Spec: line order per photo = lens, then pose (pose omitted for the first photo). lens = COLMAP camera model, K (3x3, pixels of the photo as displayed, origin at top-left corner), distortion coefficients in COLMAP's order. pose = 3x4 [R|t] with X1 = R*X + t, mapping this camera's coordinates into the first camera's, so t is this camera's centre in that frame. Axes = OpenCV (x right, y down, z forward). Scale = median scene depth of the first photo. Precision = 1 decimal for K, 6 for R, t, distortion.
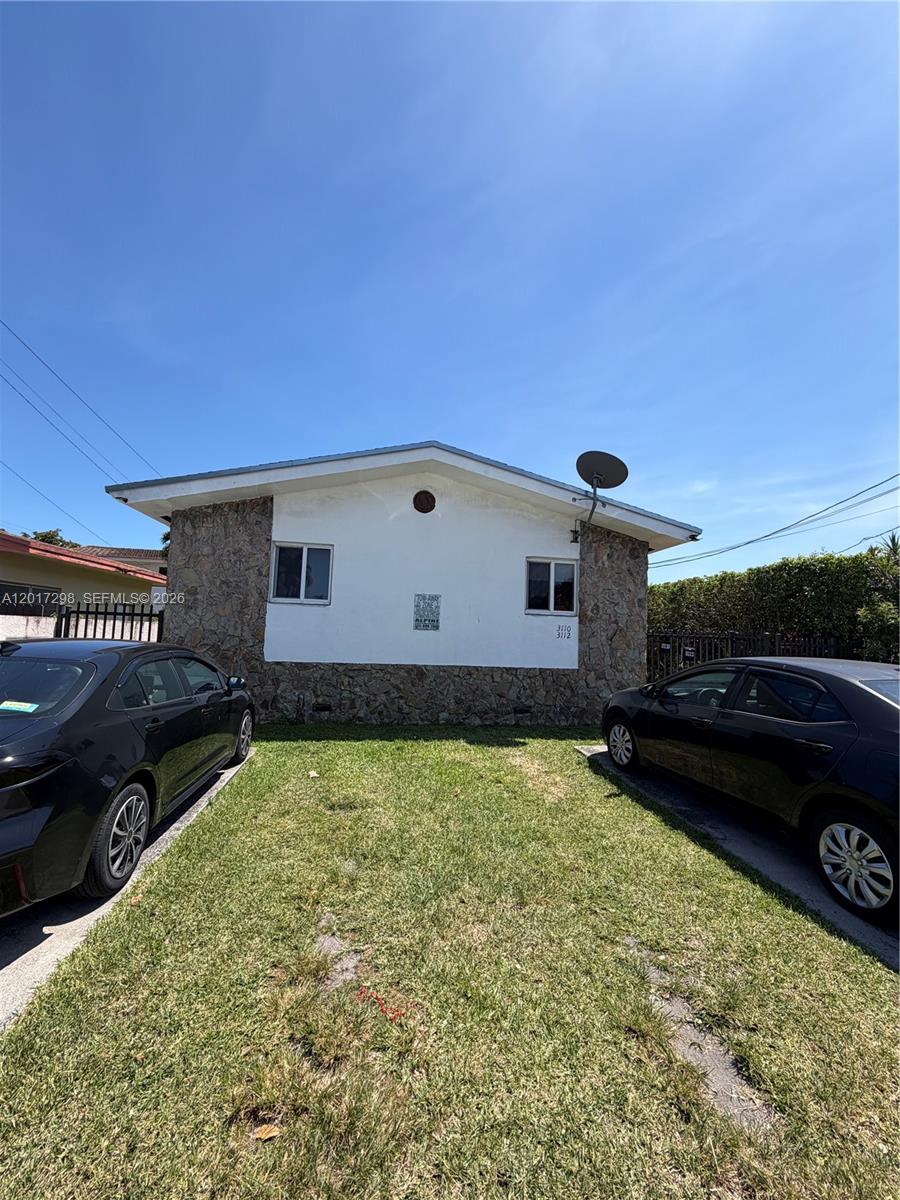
lens RADIAL K [[478.3, 0, 449.2], [0, 478.3, 595.7], [0, 0, 1]] dist [-0.000907, 0.000123]
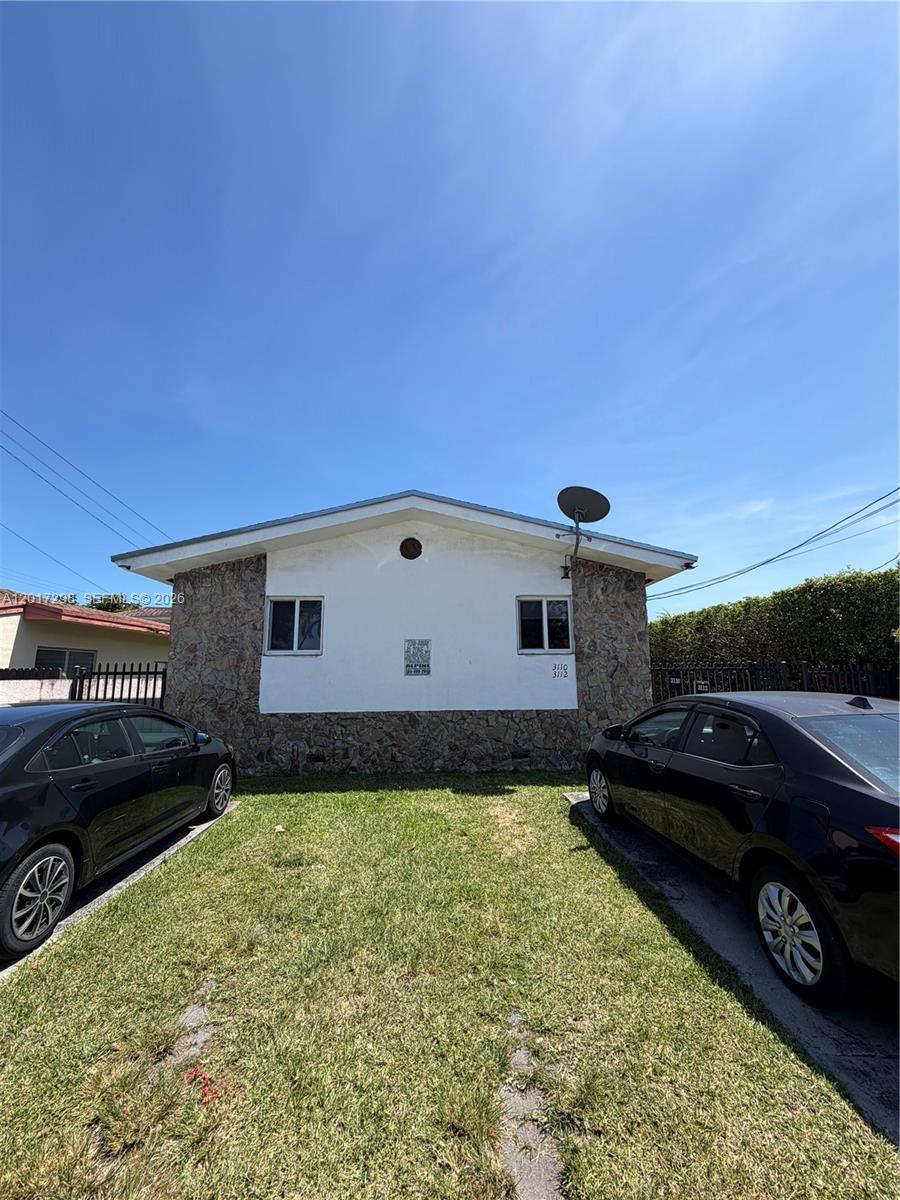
lens RADIAL K [[478.3, 0, 449.2], [0, 478.3, 595.7], [0, 0, 1]] dist [-0.000907, 0.000123]
pose [[0.993456, -0.060976, -0.096577, 0.133634], [0.052606, 0.994822, -0.086961, -0.003437], [0.101380, 0.081311, 0.991519, 0.005343]]
